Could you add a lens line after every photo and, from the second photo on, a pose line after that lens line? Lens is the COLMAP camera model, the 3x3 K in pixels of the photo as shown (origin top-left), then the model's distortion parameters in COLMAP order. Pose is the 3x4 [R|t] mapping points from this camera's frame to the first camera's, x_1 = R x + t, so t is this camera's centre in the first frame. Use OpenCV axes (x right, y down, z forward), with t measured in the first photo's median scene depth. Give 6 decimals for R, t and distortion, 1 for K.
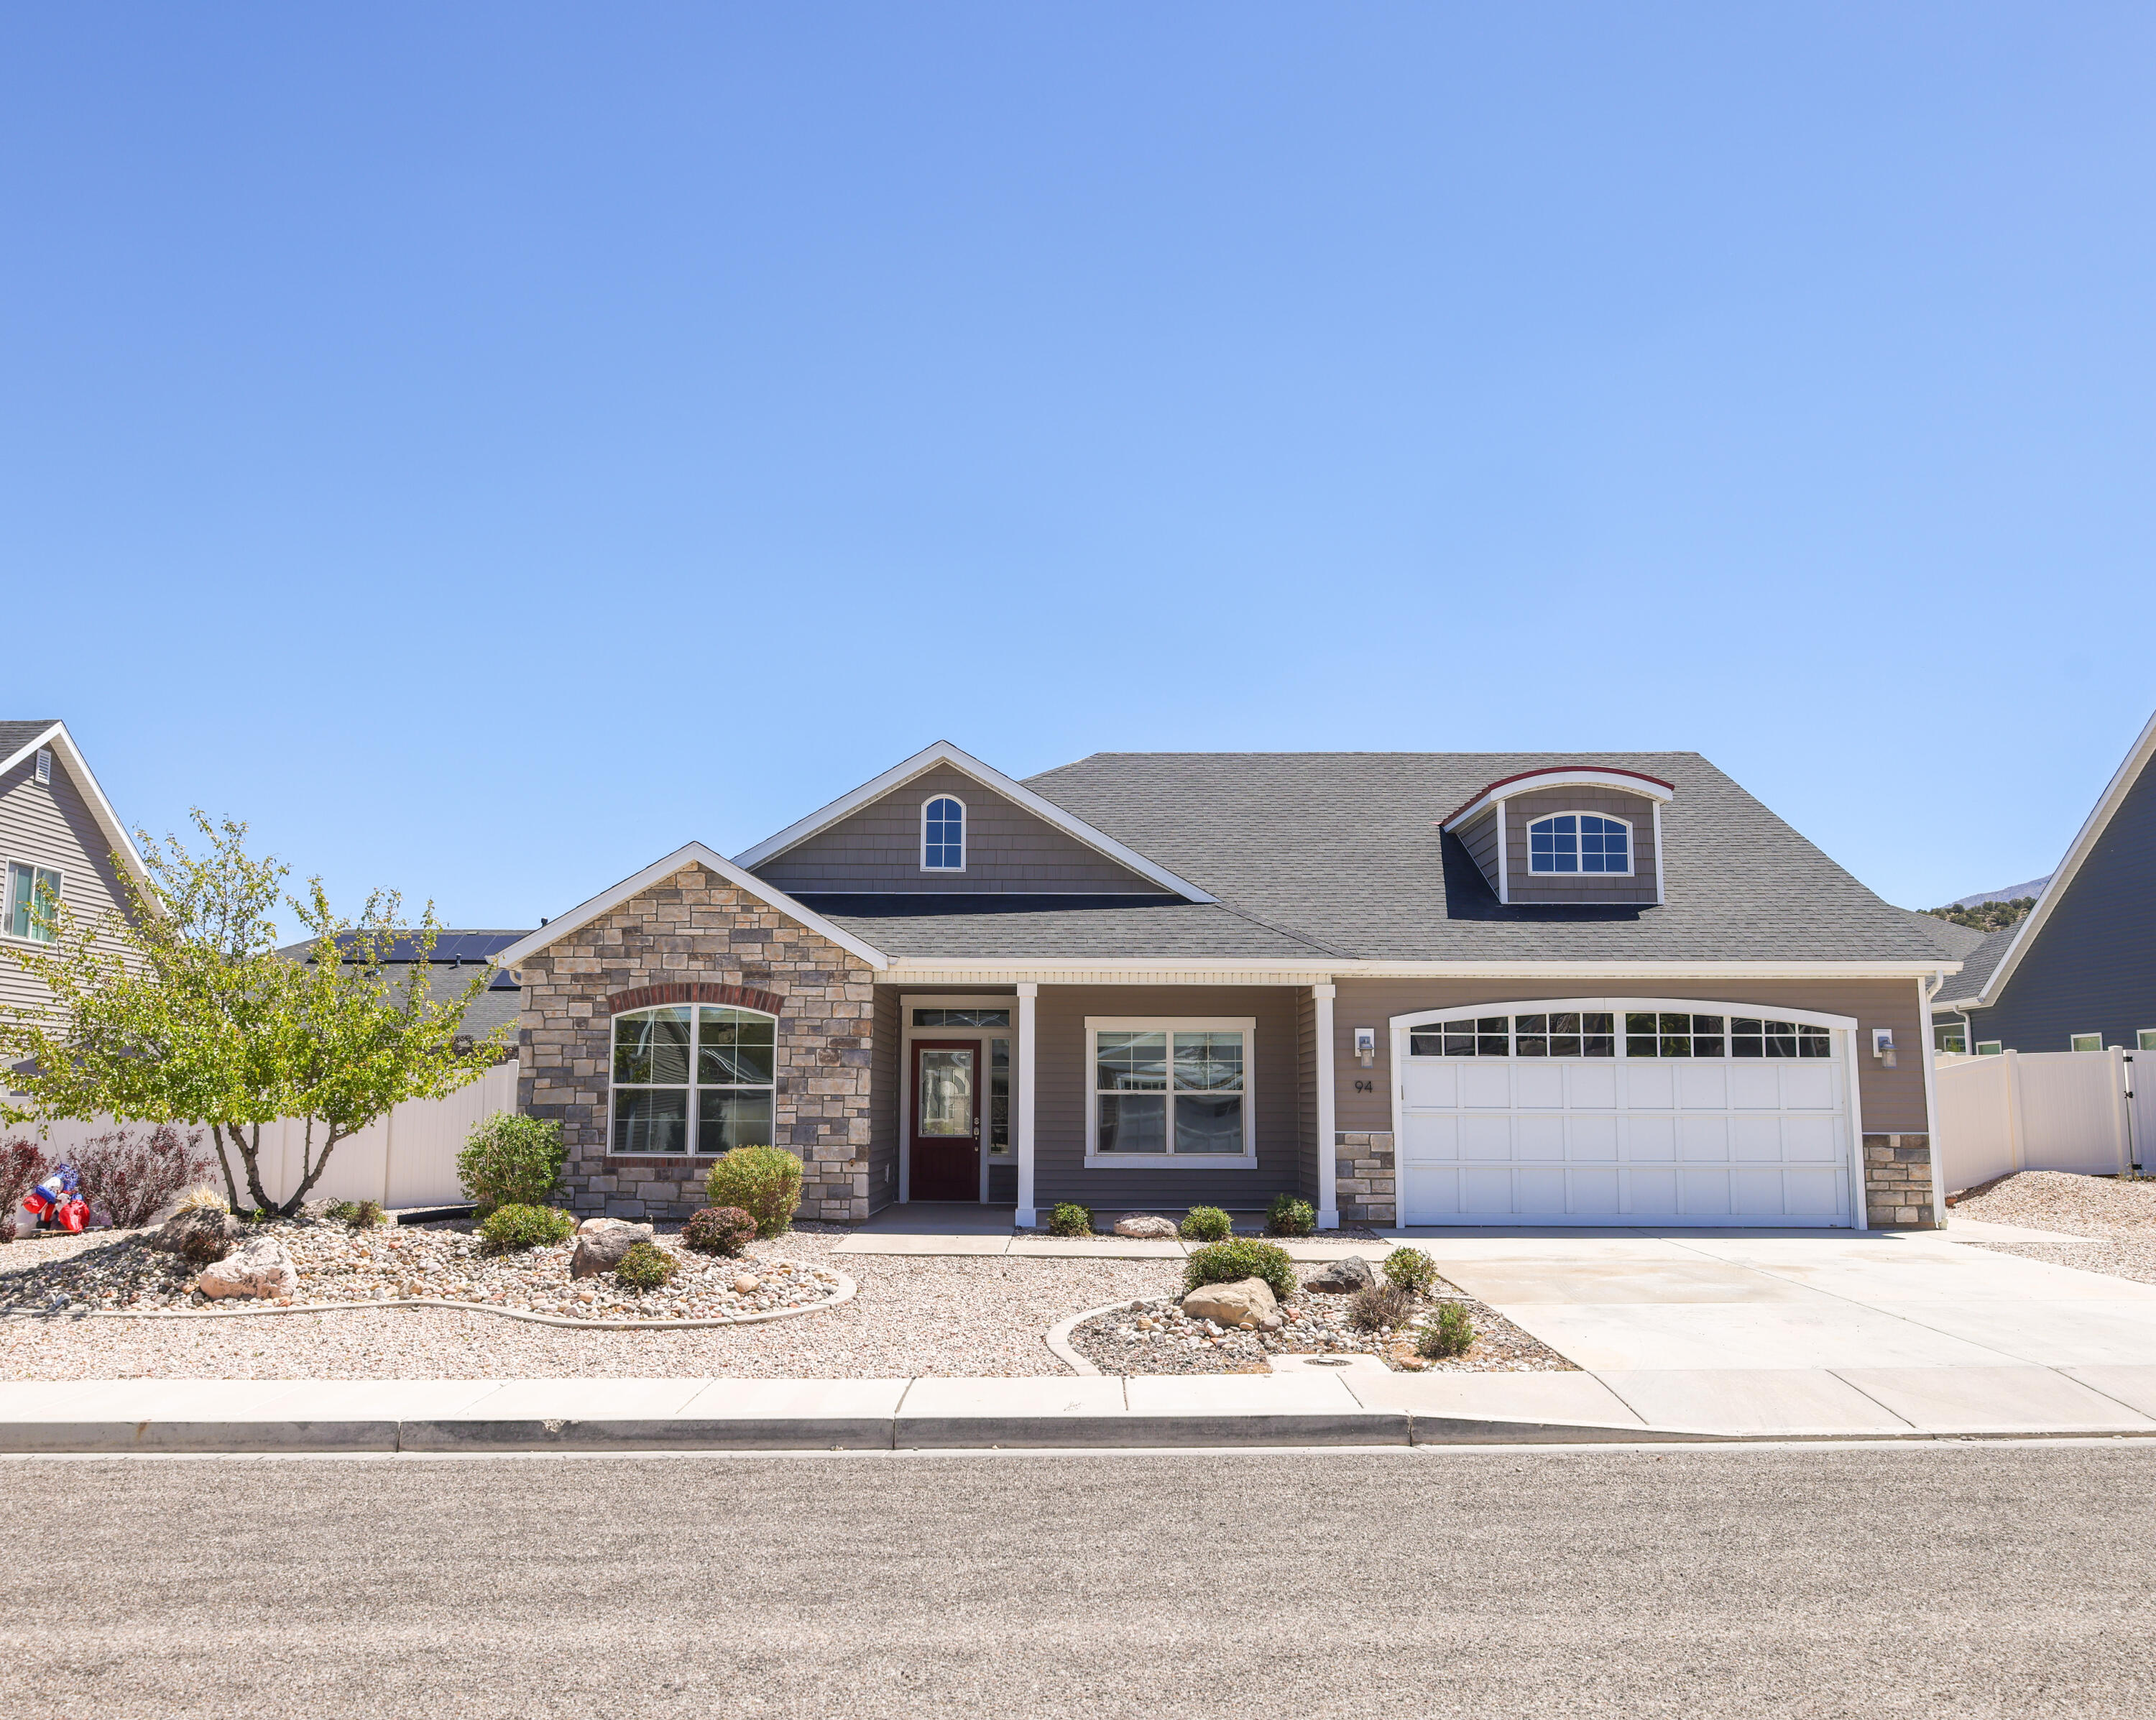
lens RADIAL K [[1838.5, 0, 999.7], [0, 1838.5, 848.7], [0, 0, 1]] dist [-0.017915, 0.011949]
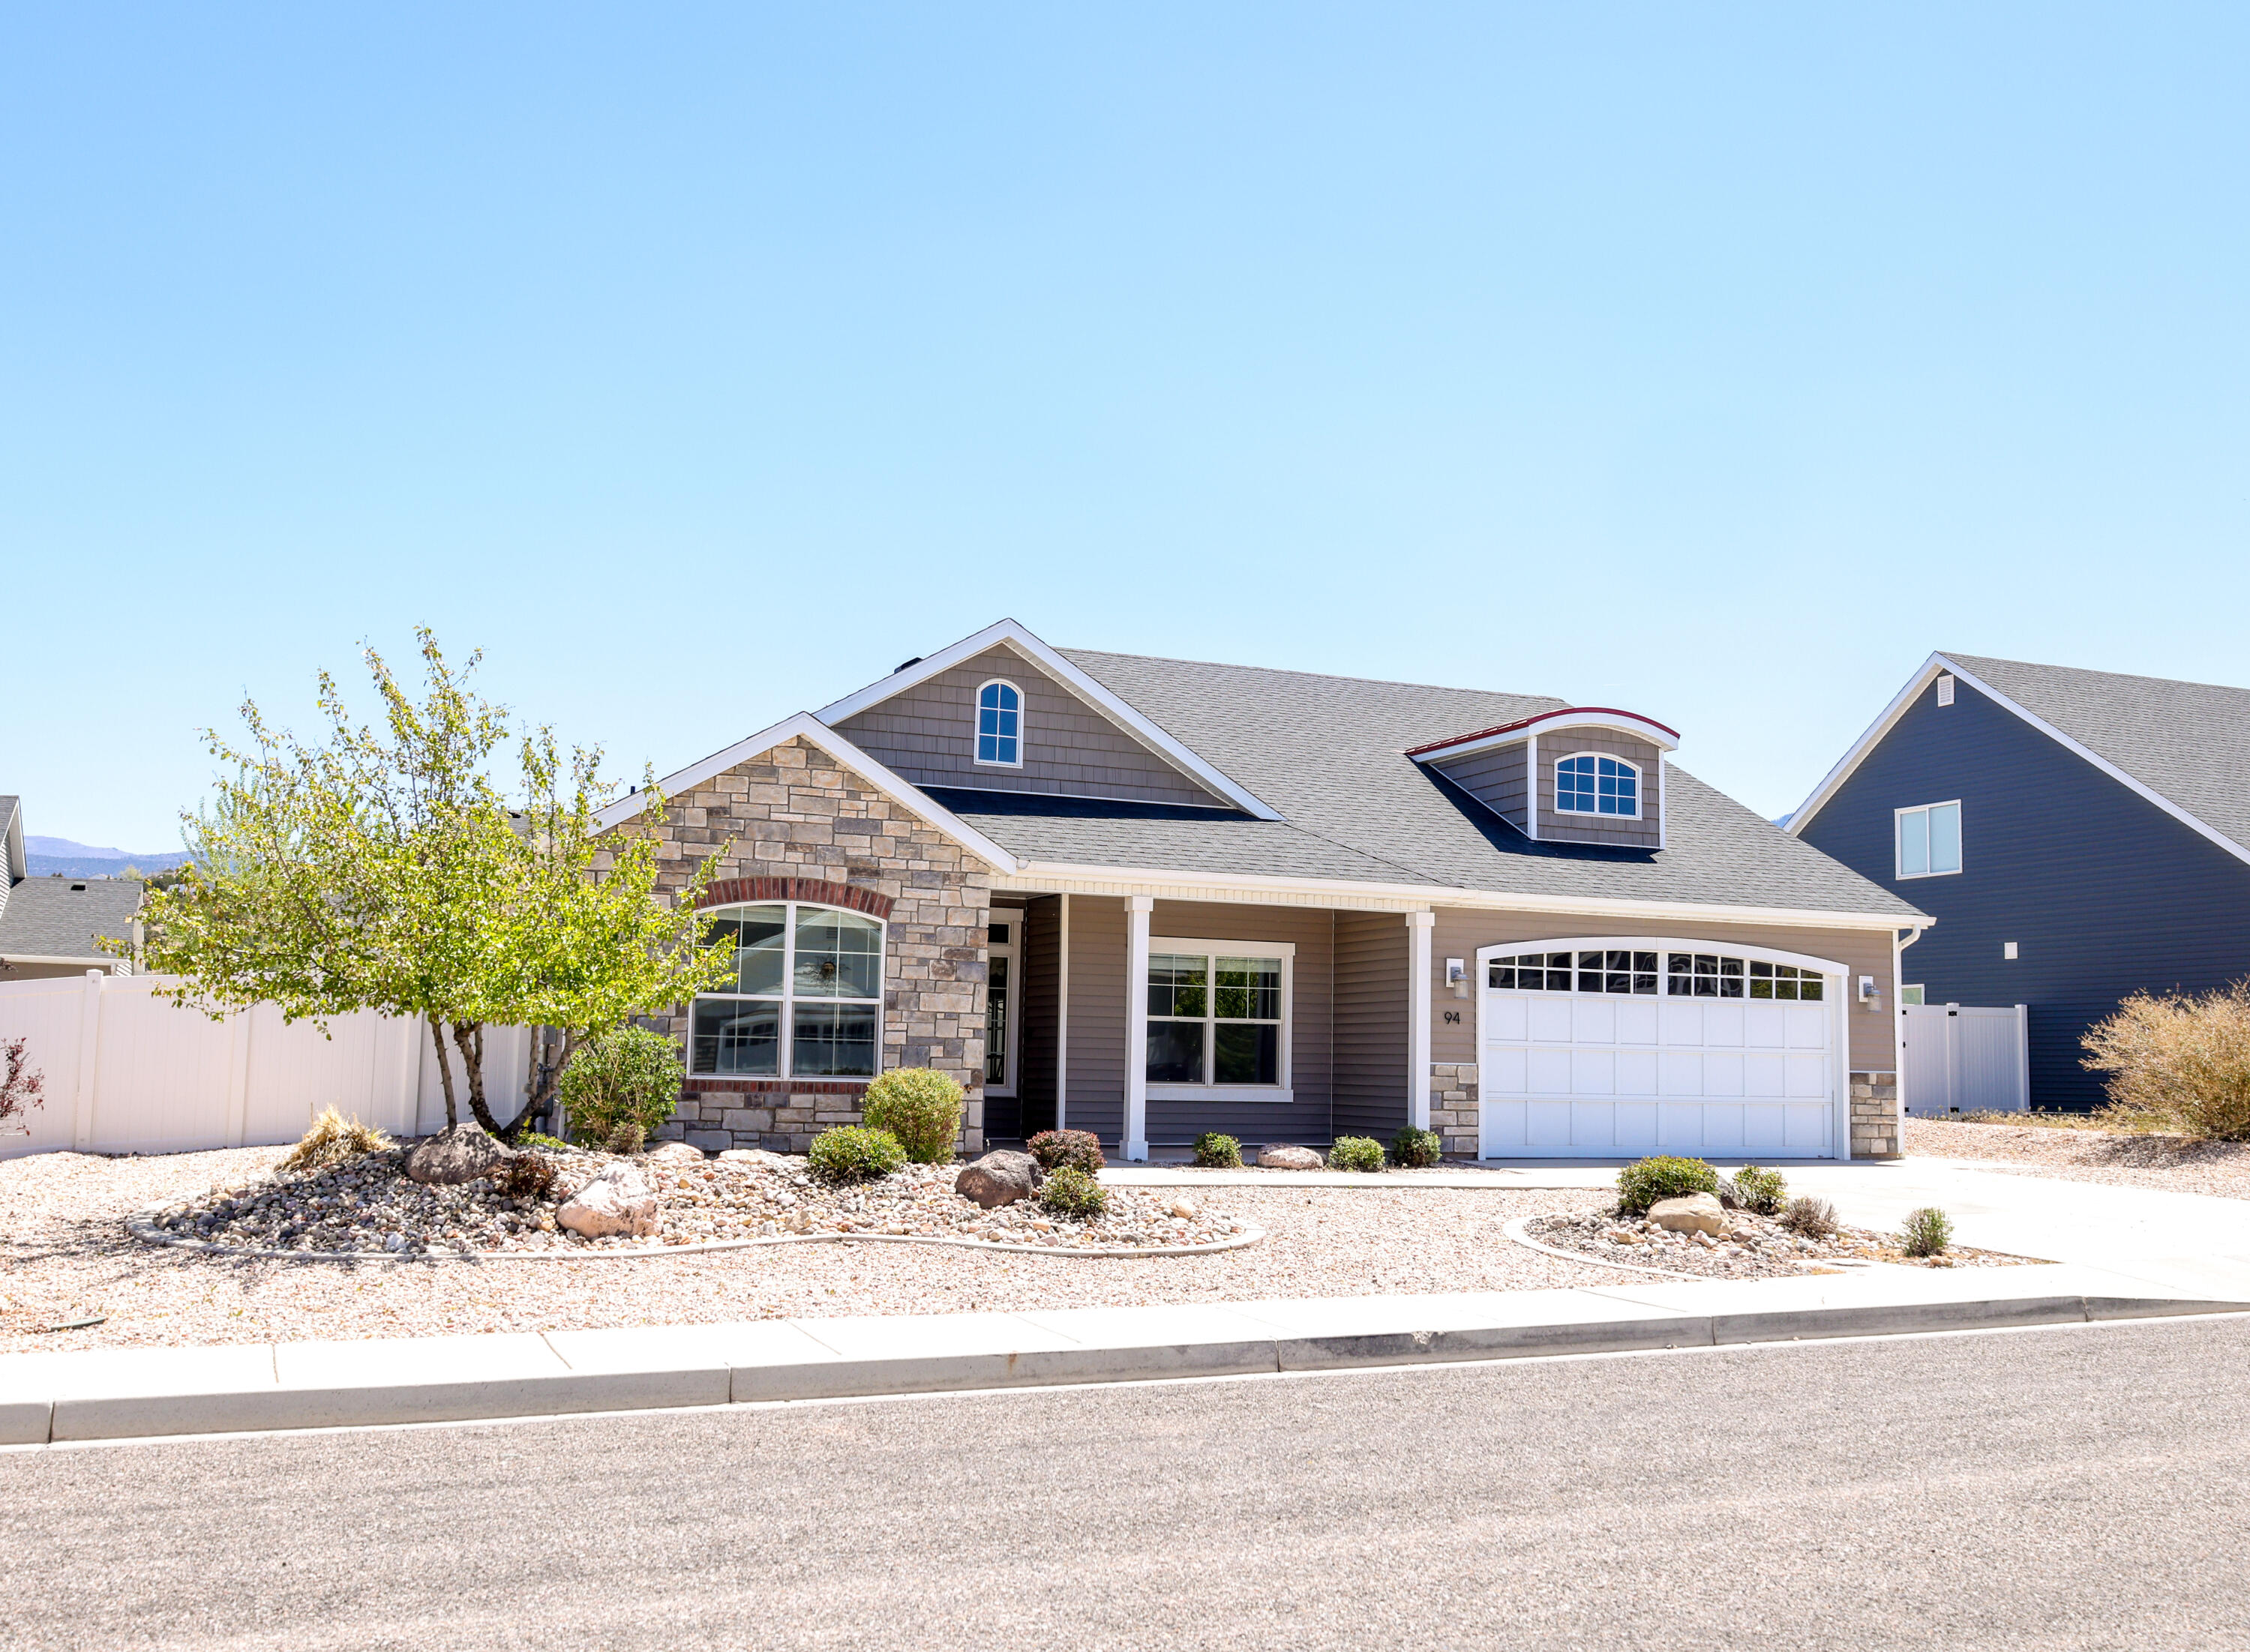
lens RADIAL K [[2152.8, 0, 1138.7], [0, 2152.8, 832.8], [0, 0, 1]] dist [-0.024064, 0.000000]
pose [[0.906723, 0.059554, 0.417501, -0.439969], [-0.074394, 0.997041, 0.019345, 0.021184], [-0.415114, -0.048600, 0.908471, 0.028460]]
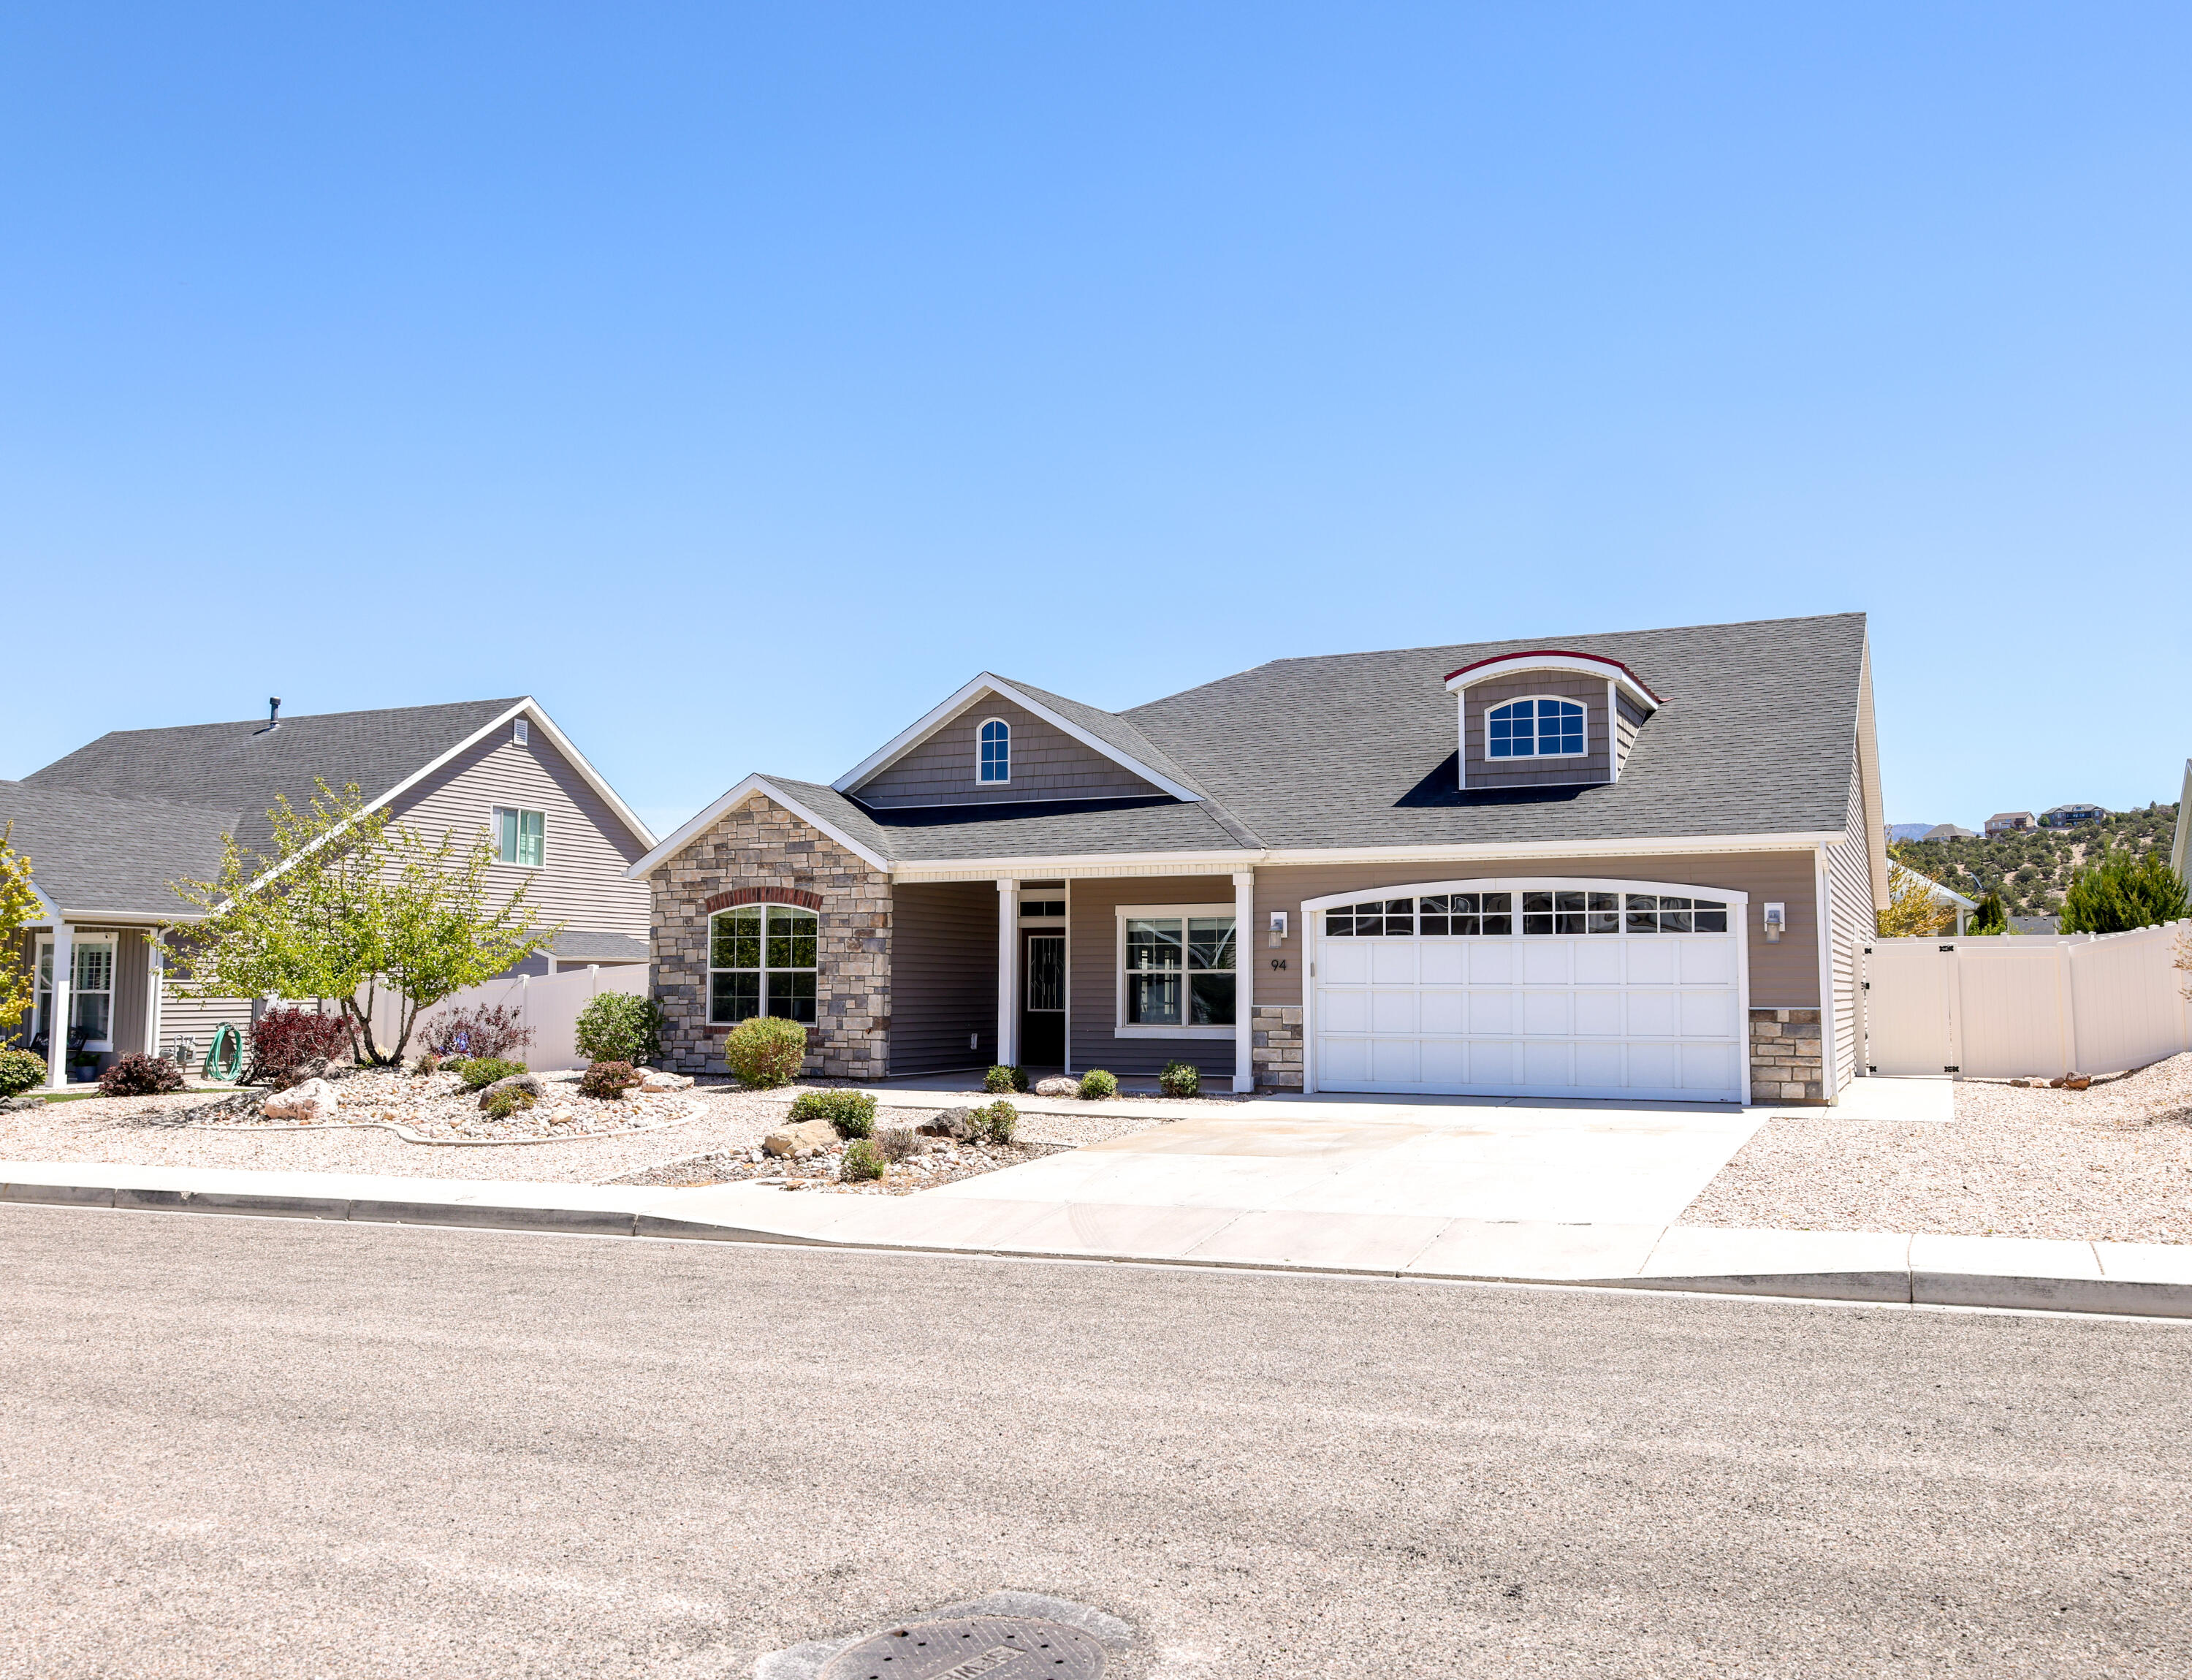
lens RADIAL K [[1779.0, 0, 1113.5], [0, 1779.0, 858.0], [0, 0, 1]] dist [-0.000121, -0.009890]
pose [[0.918663, -0.032938, -0.393668, 0.527083], [0.058395, 0.996893, 0.052861, 0.003977], [0.390704, -0.071549, 0.917732, -0.007895]]
